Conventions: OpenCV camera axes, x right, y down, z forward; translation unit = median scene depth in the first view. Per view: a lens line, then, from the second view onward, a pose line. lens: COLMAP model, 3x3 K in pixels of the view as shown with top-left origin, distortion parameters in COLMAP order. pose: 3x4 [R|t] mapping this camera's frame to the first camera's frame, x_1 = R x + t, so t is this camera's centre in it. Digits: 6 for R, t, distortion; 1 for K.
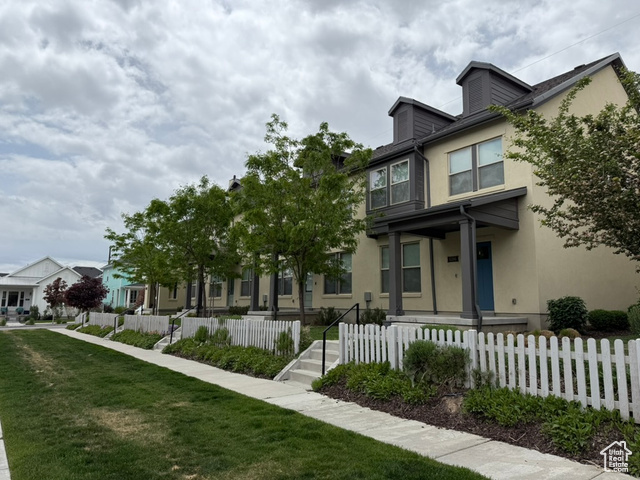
lens RADIAL K [[451.3, 0, 320.0], [0, 451.3, 240.0], [0, 0, 1]] dist [-0.002562, -0.004858]
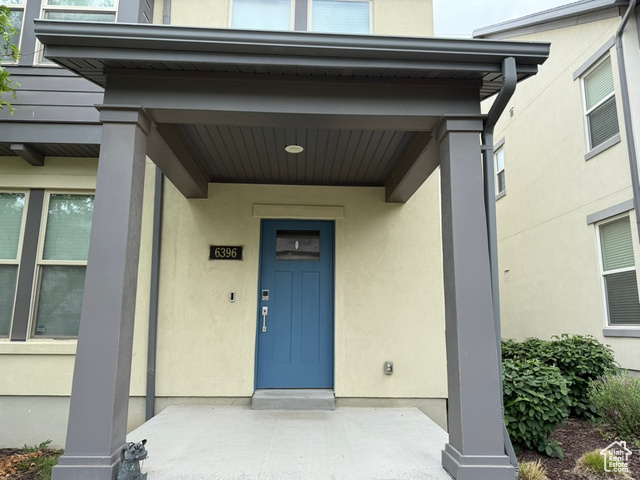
lens RADIAL K [[451.3, 0, 320.0], [0, 451.3, 240.0], [0, 0, 1]] dist [-0.002562, -0.004858]
pose [[0.564783, 0.144098, 0.812562, 0.032448], [-0.122620, 0.988360, -0.090045, 0.059982], [-0.816079, -0.048780, 0.575878, 0.767700]]
